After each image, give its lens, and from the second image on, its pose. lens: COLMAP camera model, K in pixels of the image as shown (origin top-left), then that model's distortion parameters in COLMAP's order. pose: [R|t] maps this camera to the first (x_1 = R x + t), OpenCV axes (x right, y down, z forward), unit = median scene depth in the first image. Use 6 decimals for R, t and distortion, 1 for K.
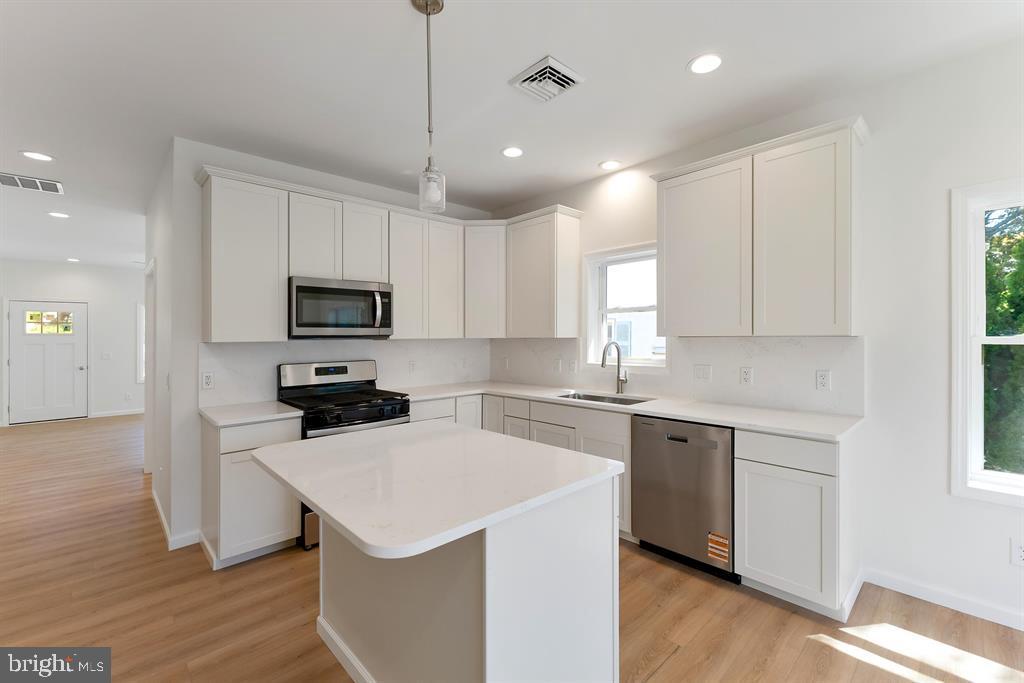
lens RADIAL K [[444.8, 0, 519.4], [0, 444.8, 335.9], [0, 0, 1]] dist [-0.003189, -0.000744]
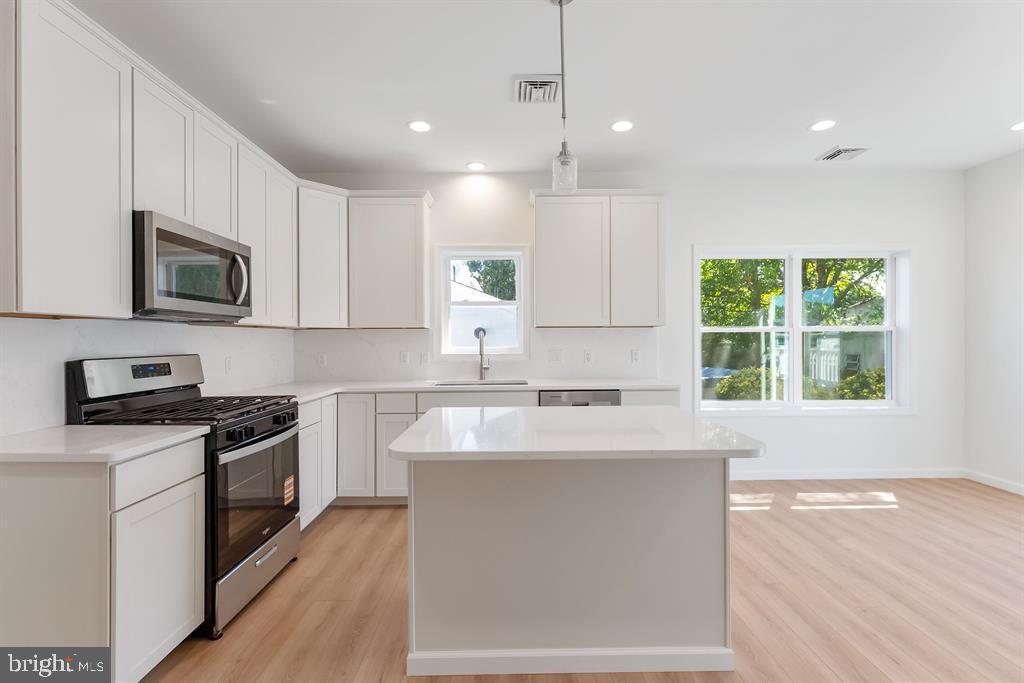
lens RADIAL K [[476.7, 0, 519.4], [0, 476.7, 341.6], [0, 0, 1]] dist [-0.005811, -0.003180]
pose [[0.665392, 0.001992, 0.746492, -0.586091], [0.002112, 0.999987, -0.004551, 0.042718], [-0.746492, 0.004605, 0.665379, 0.169191]]
